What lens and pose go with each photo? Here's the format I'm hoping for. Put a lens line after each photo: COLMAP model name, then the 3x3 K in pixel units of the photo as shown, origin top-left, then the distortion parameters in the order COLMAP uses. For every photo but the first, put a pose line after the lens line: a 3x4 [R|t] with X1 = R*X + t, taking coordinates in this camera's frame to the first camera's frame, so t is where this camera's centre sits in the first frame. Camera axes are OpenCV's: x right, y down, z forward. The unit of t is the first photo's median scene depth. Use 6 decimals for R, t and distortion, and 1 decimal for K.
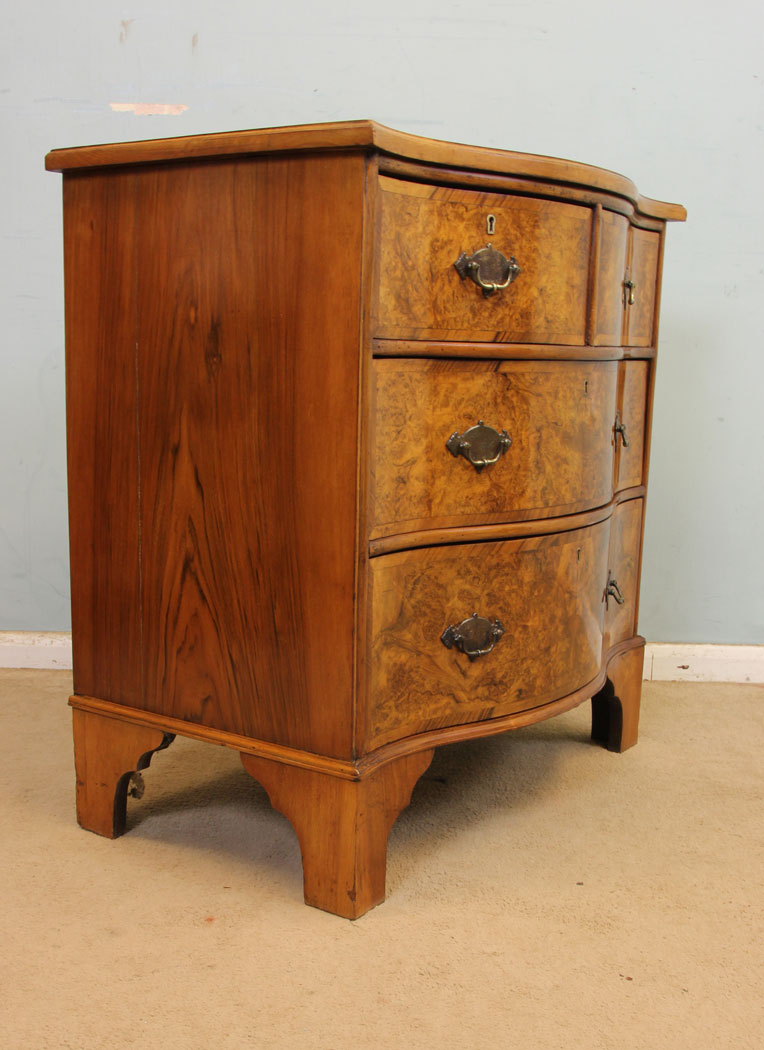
lens RADIAL K [[1287.8, 0, 361.2], [0, 1287.8, 642.8], [0, 0, 1]] dist [-0.061794, 0.000000]
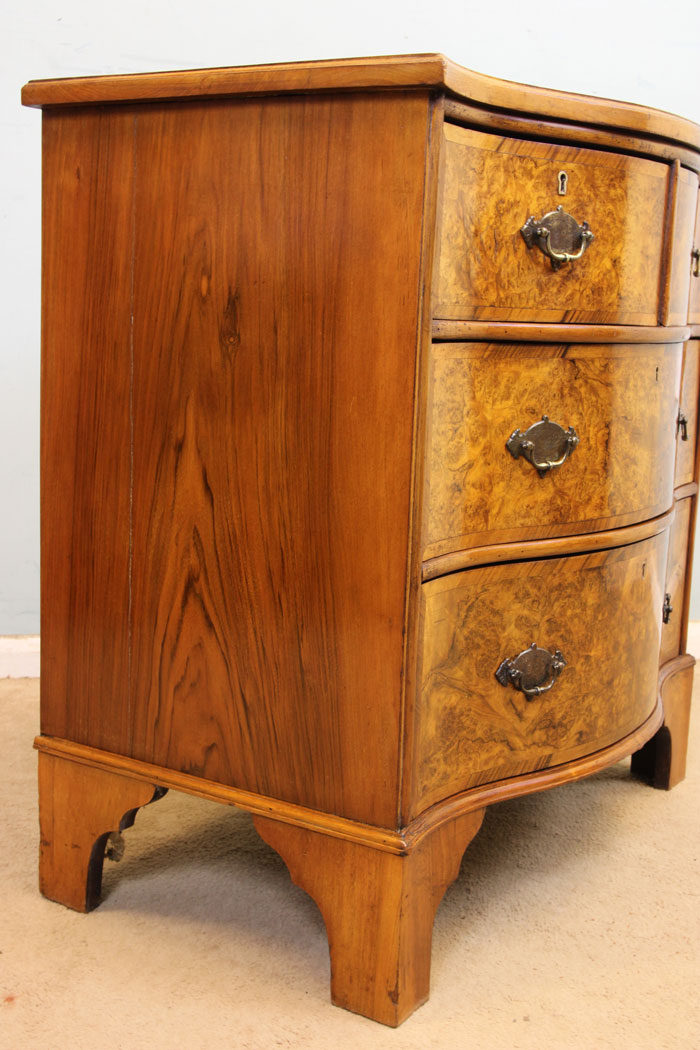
lens RADIAL K [[1352.7, 0, 349.5], [0, 1352.7, 535.5], [0, 0, 1]] dist [0.015780, 0.000000]
pose [[0.998959, 0.007075, 0.045063, -0.074081], [-0.004451, 0.998302, -0.058073, -0.042999], [-0.045398, 0.057812, 0.997295, 0.129483]]
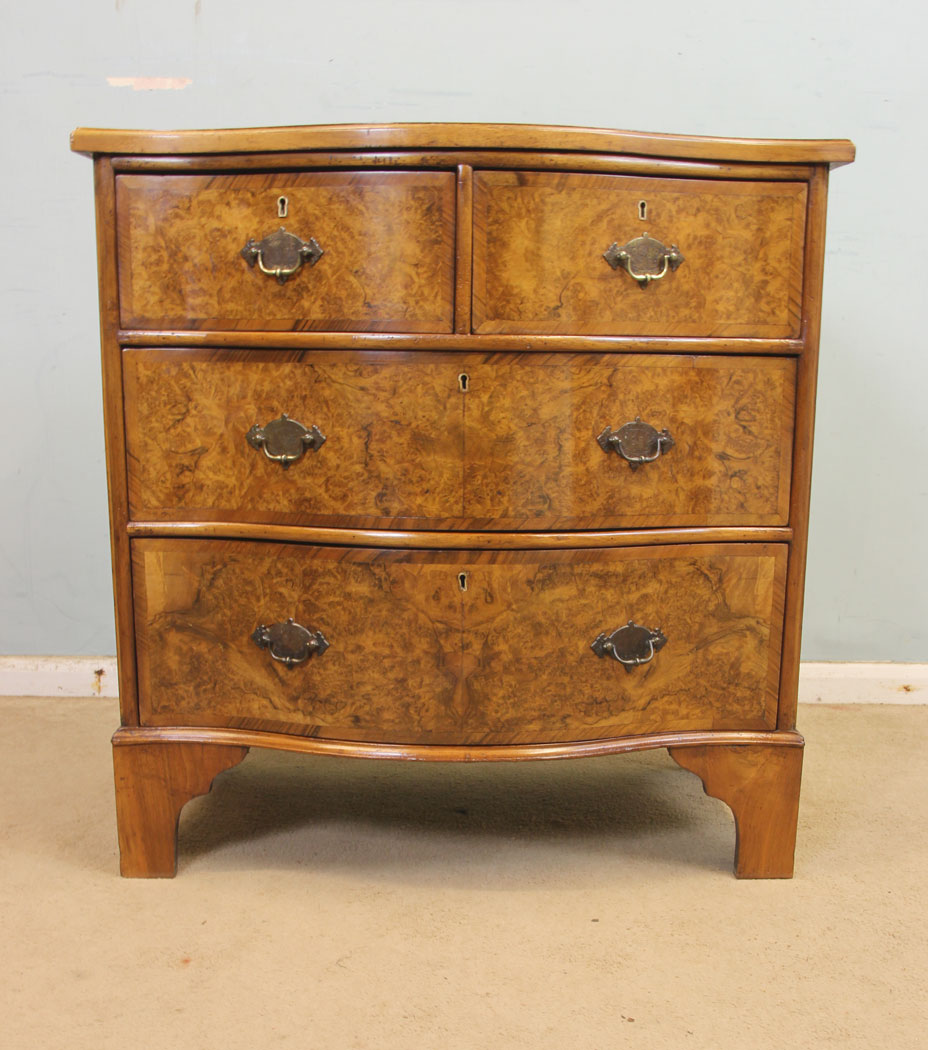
lens RADIAL K [[1404.7, 0, 439.6], [0, 1404.7, 684.2], [0, 0, 1]] dist [-0.065360, 0.000000]
pose [[0.571146, 0.182062, -0.800403, 1.025951], [-0.187181, 0.978289, 0.088957, -0.091641], [0.799222, 0.099012, 0.592825, 0.500014]]
